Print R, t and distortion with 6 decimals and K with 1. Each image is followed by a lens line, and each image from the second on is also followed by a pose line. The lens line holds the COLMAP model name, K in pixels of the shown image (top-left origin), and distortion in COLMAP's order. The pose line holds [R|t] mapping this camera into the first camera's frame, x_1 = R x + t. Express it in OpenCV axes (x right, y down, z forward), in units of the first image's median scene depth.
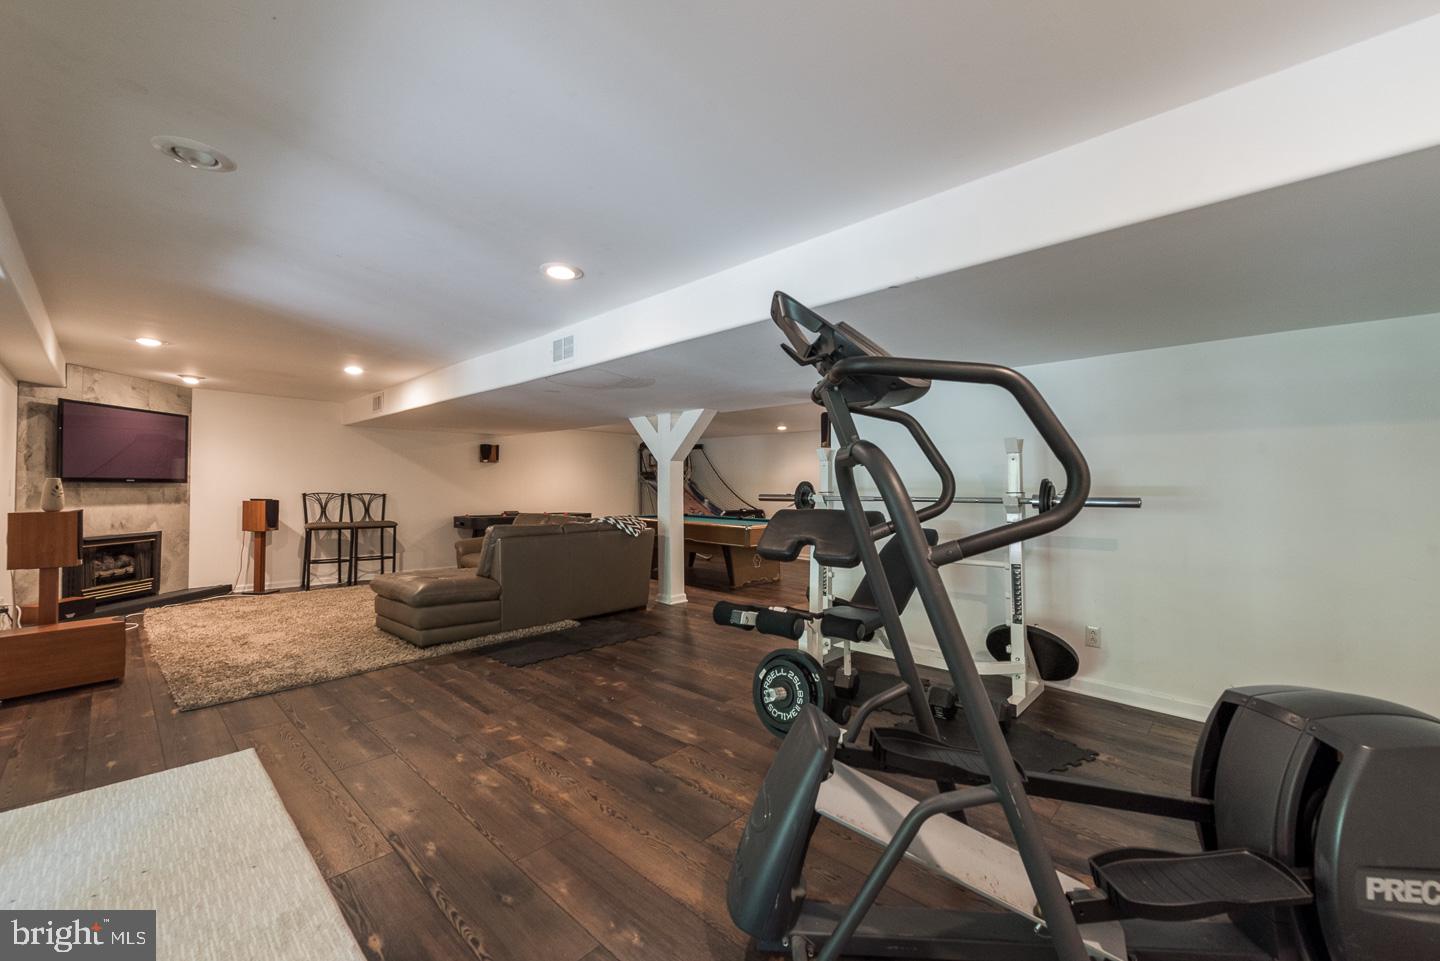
lens RADIAL K [[573.1, 0, 715.9], [0, 573.1, 488.4], [0, 0, 1]] dist [0.010986, -0.002789]
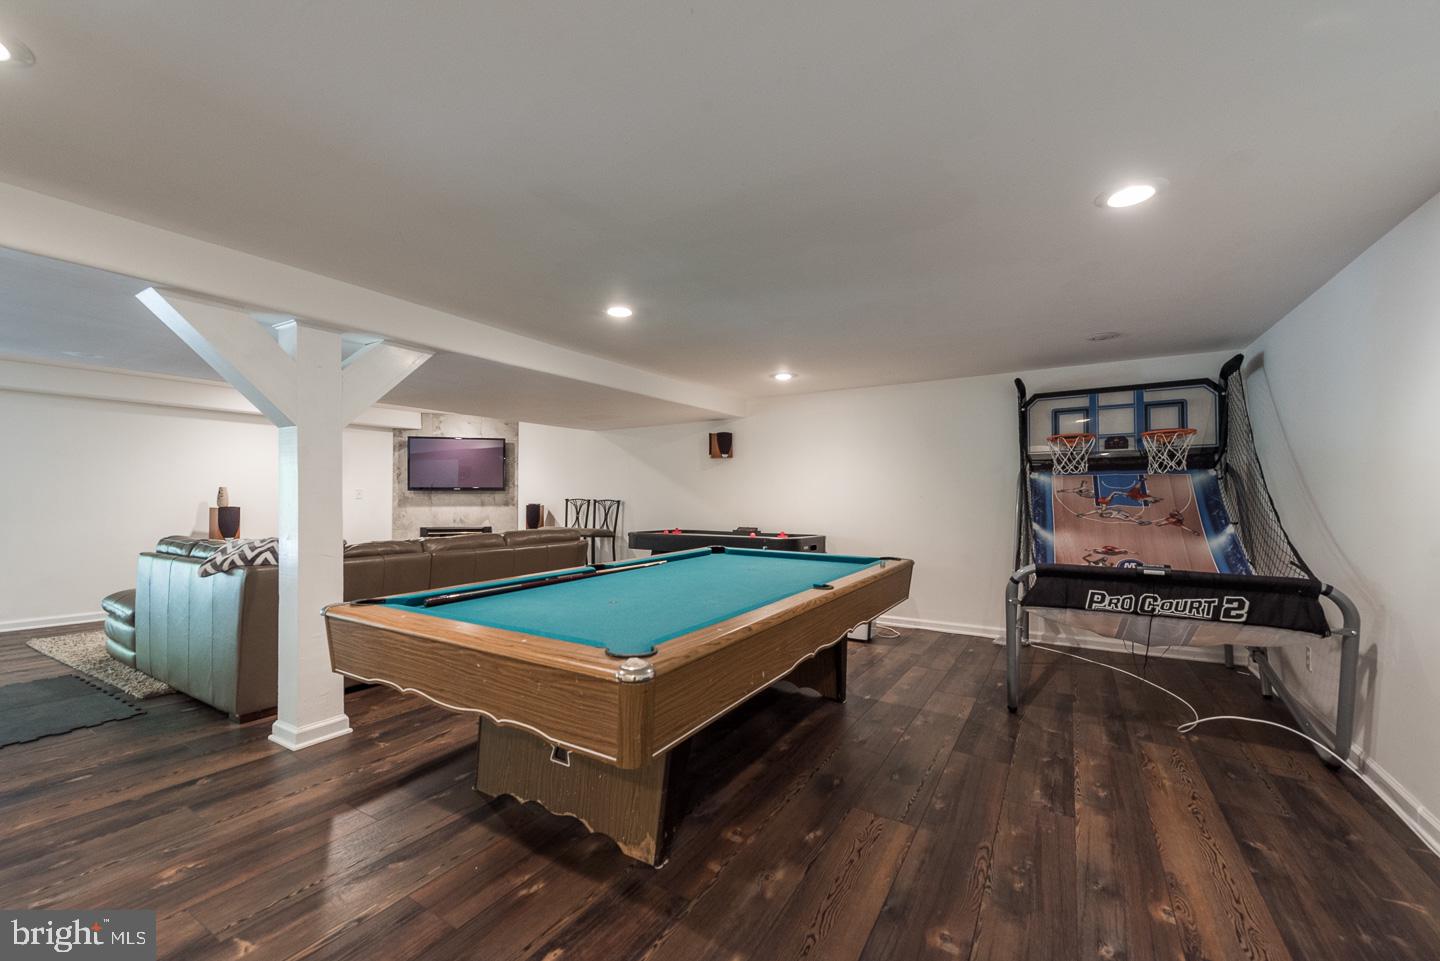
lens RADIAL K [[573.1, 0, 731.4], [0, 573.1, 488.4], [0, 0, 1]] dist [0.010986, -0.002789]
pose [[0.178942, -0.015368, -0.983740, 0.438527], [0.000190, 0.999879, -0.015586, 0.006276], [0.983860, 0.002602, 0.178923, 1.282819]]
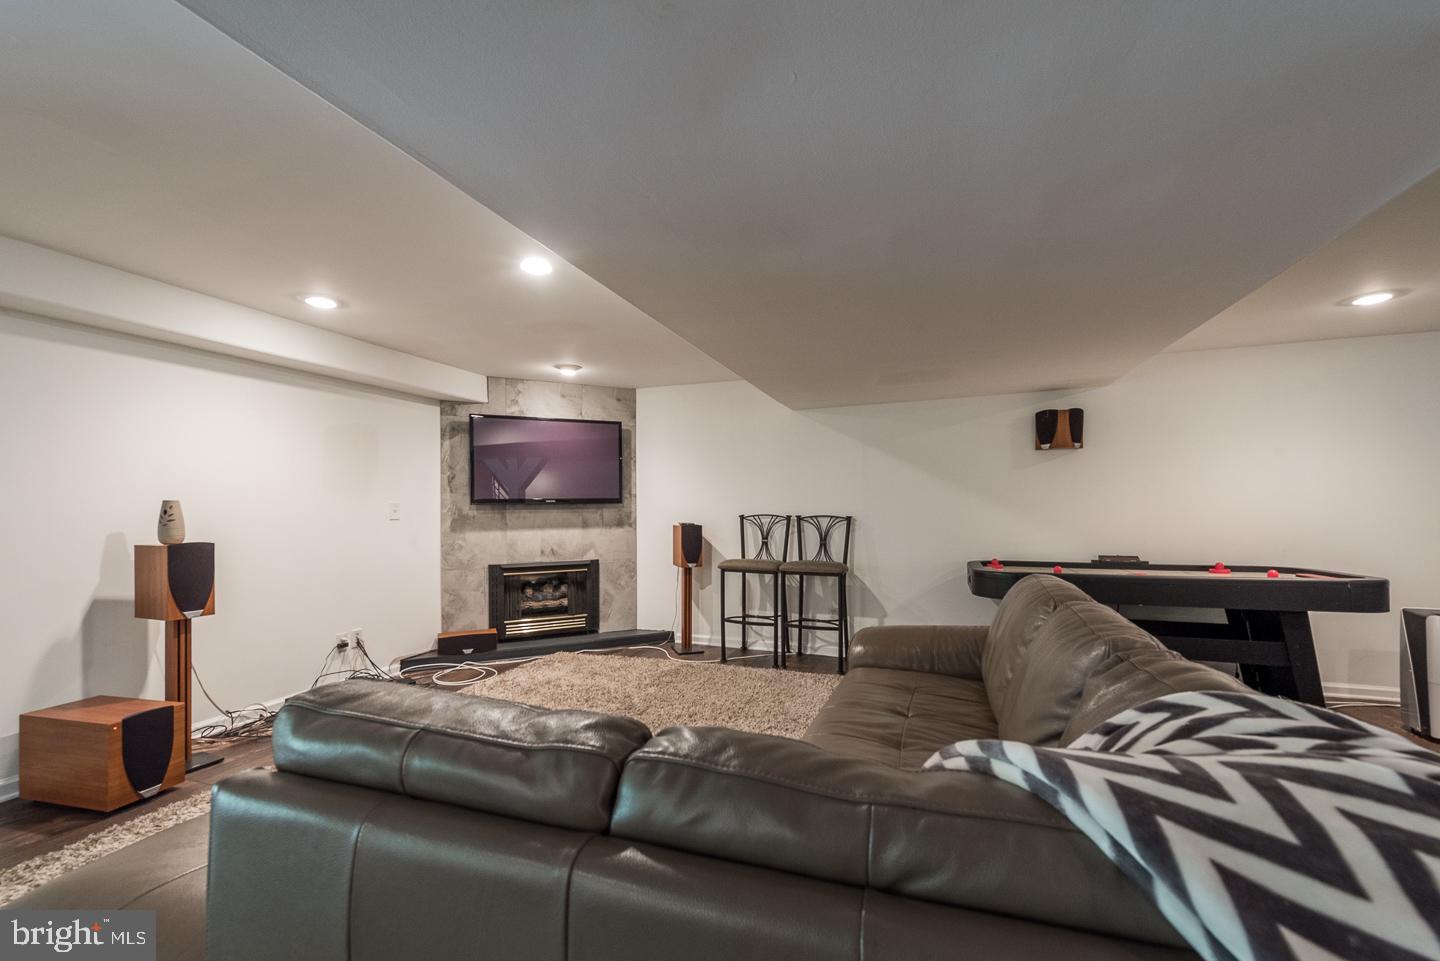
lens RADIAL K [[573.1, 0, 723.0], [0, 573.1, 508.7], [0, 0, 1]] dist [0.010986, -0.002789]
pose [[0.385792, -0.002112, -0.922583, -0.104166], [0.010808, 0.999939, 0.002231, -0.001346], [0.922522, -0.010832, 0.385791, 0.826187]]
